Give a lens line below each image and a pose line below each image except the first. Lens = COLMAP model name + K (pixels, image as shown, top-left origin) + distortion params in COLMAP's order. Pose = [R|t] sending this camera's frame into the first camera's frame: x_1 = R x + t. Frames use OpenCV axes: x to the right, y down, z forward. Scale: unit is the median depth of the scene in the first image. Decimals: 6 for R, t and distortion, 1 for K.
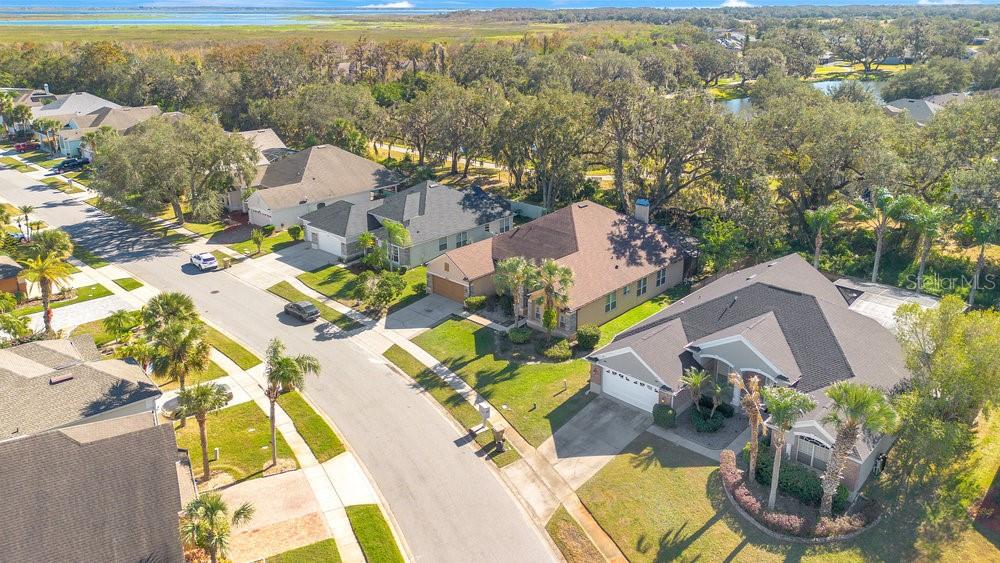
lens RADIAL K [[719.8, 0, 506.6], [0, 719.8, 228.7], [0, 0, 1]] dist [0.031053, -0.028550]
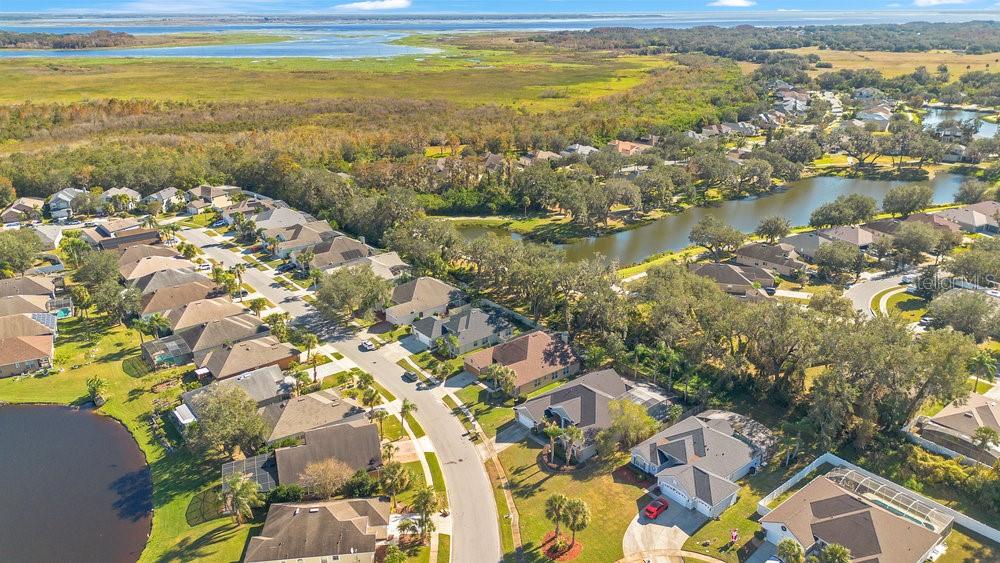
lens RADIAL K [[719.8, 0, 499.3], [0, 719.8, 282.3], [0, 0, 1]] dist [0.031053, -0.028550]
pose [[0.988481, 0.046204, -0.144122, 0.336389], [-0.034898, 0.996183, 0.080015, -0.399641], [0.147268, -0.074063, 0.986320, -1.294935]]
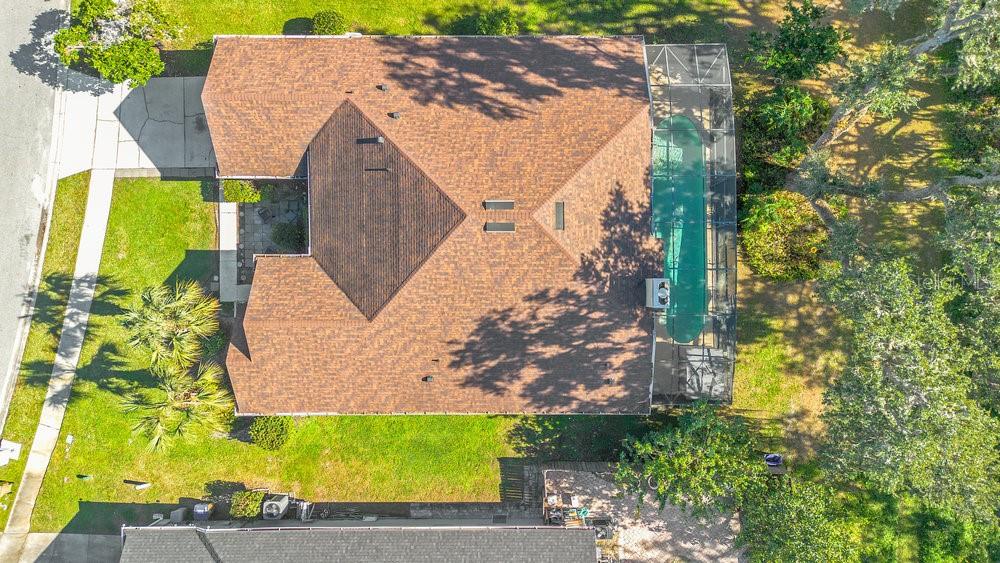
lens RADIAL K [[719.8, 0, 500.6], [0, 719.8, 275.7], [0, 0, 1]] dist [0.031053, -0.028550]
pose [[0.682948, 0.730422, -0.008143, 0.139053], [-0.220406, 0.216684, 0.951036, -0.444393], [0.696422, -0.647713, 0.308973, 0.926990]]
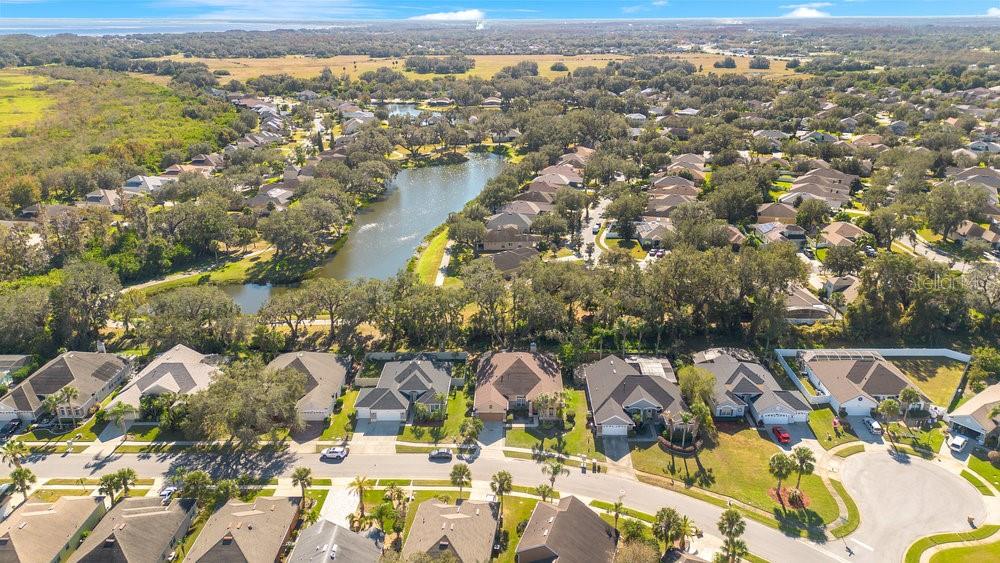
lens RADIAL K [[719.8, 0, 504.8], [0, 719.8, 282.4], [0, 0, 1]] dist [0.031053, -0.028550]
pose [[0.735933, -0.235734, 0.634690, -1.304868], [0.191071, 0.971637, 0.139332, -0.584149], [-0.649534, 0.018732, 0.760102, -0.605410]]
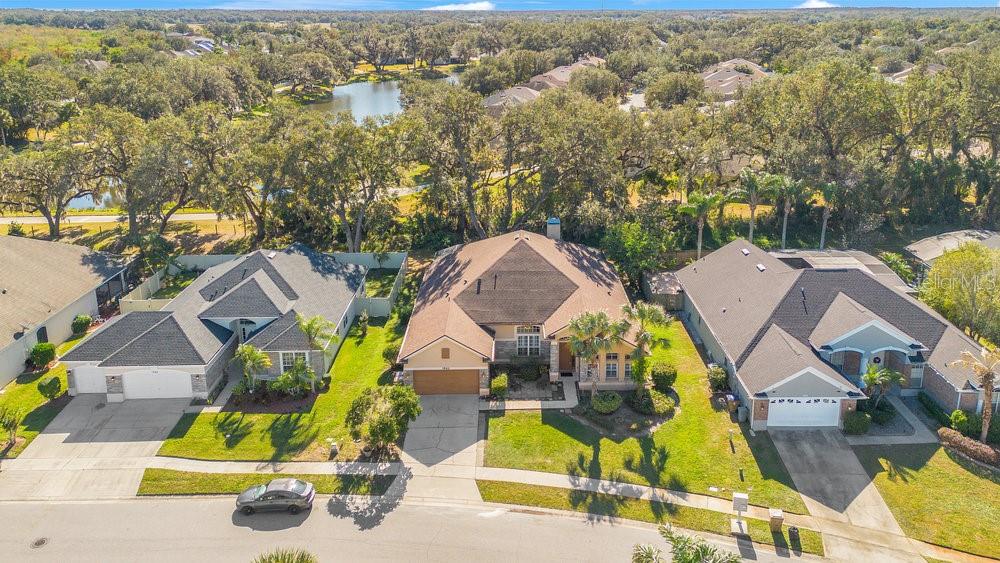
lens RADIAL K [[719.8, 0, 516.0], [0, 719.8, 239.4], [0, 0, 1]] dist [0.031053, -0.028550]
pose [[0.721067, -0.205292, 0.661753, -0.504921], [0.202443, 0.975843, 0.082143, -0.108395], [-0.662631, 0.074737, 0.745208, 0.409277]]
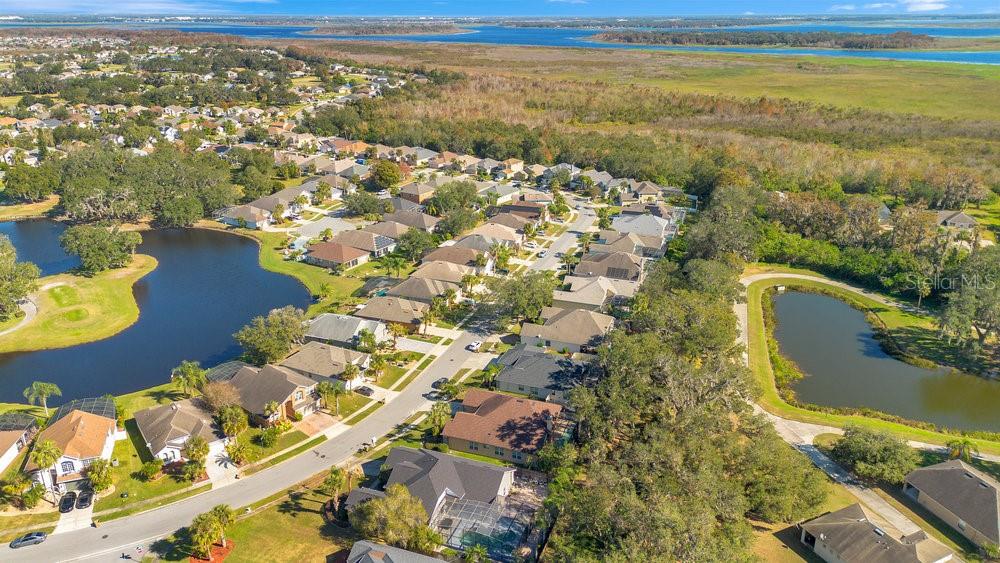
lens RADIAL K [[719.8, 0, 500.3], [0, 719.8, 282.4], [0, 0, 1]] dist [0.031053, -0.028550]
pose [[0.369448, 0.323885, -0.870980, 1.751814], [-0.260955, 0.935736, 0.237275, -0.811711], [0.891858, 0.139626, 0.430225, 0.118892]]
